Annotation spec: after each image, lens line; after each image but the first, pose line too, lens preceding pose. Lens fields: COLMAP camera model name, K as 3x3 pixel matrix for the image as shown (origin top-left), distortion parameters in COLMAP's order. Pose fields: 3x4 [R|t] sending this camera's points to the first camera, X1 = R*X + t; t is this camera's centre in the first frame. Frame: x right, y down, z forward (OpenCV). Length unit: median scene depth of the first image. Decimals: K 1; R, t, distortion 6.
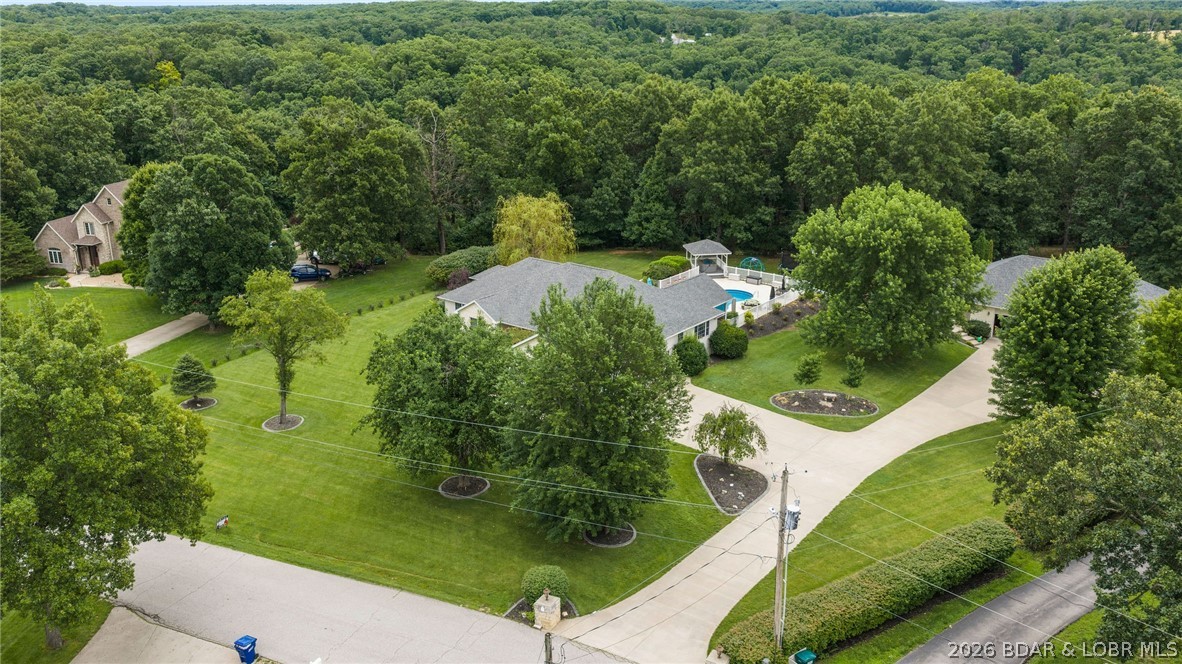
lens RADIAL K [[970.2, 0, 598.5], [0, 970.2, 327.8], [0, 0, 1]] dist [0.026842, -0.053814]
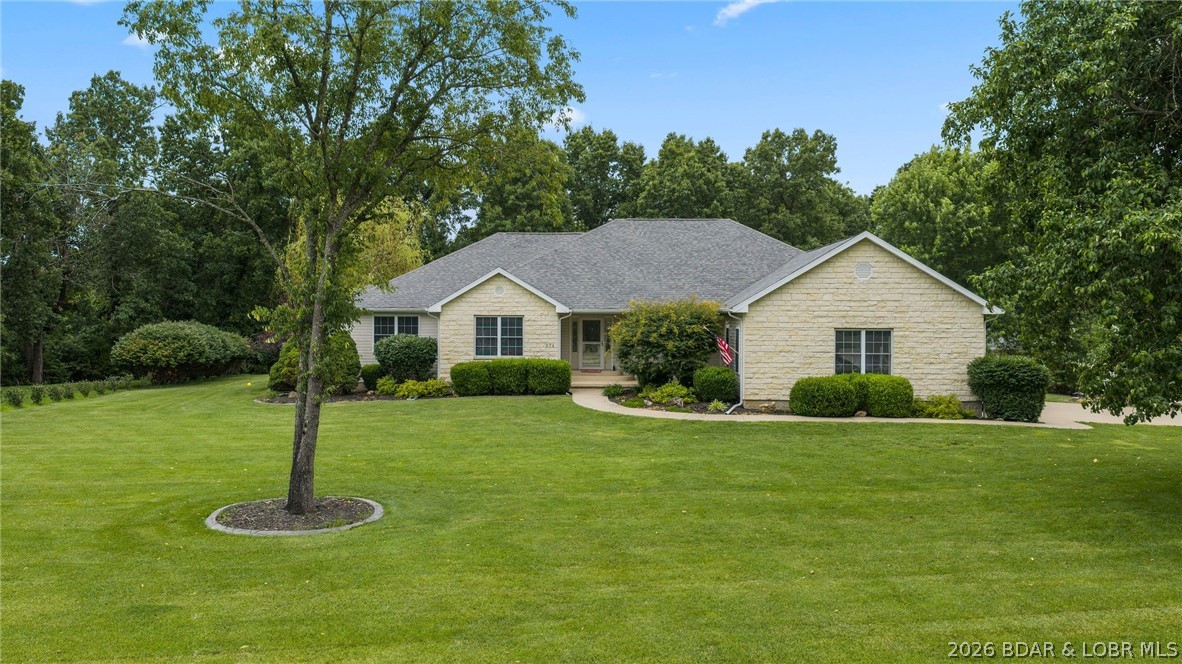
lens RADIAL K [[970.2, 0, 590.7], [0, 970.2, 331.5], [0, 0, 1]] dist [0.026842, -0.053814]
pose [[0.805323, -0.009807, 0.592755, -0.241882], [0.185260, 0.953952, -0.235914, 0.072628], [-0.563146, 0.299801, 0.770056, 0.464294]]
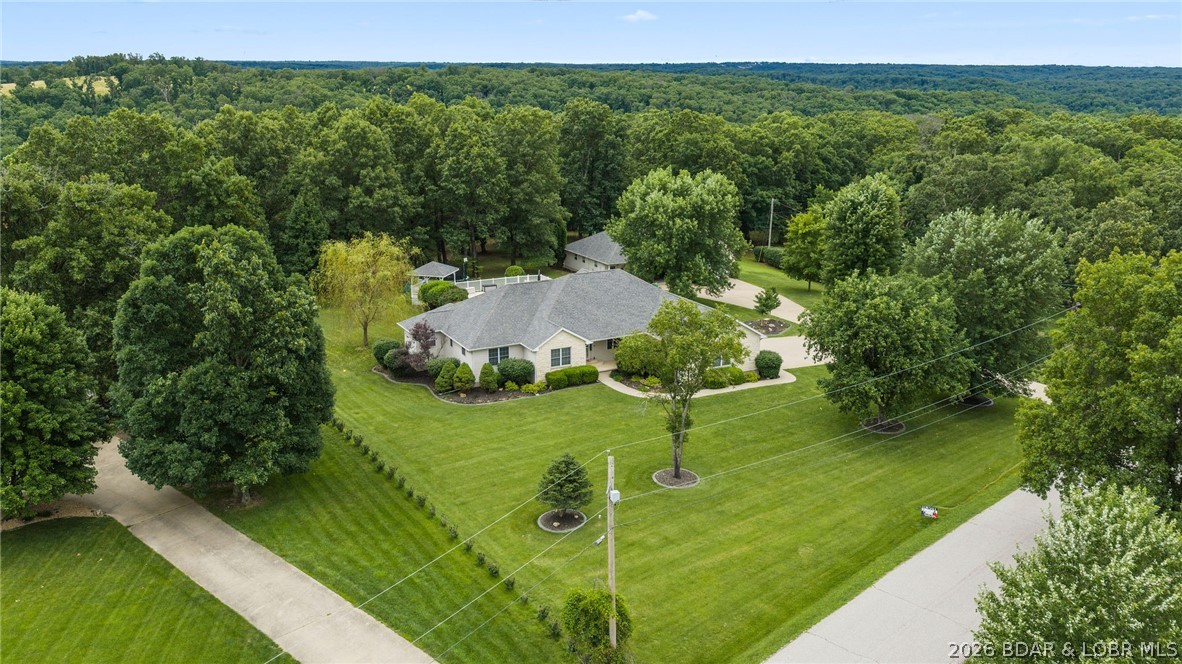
lens RADIAL K [[970.2, 0, 586.6], [0, 970.2, 331.1], [0, 0, 1]] dist [0.026842, -0.053814]
pose [[0.423946, -0.235102, 0.874641, -0.642834], [0.280899, 0.952230, 0.119804, -0.090782], [-0.861026, 0.194895, 0.469734, 0.387961]]
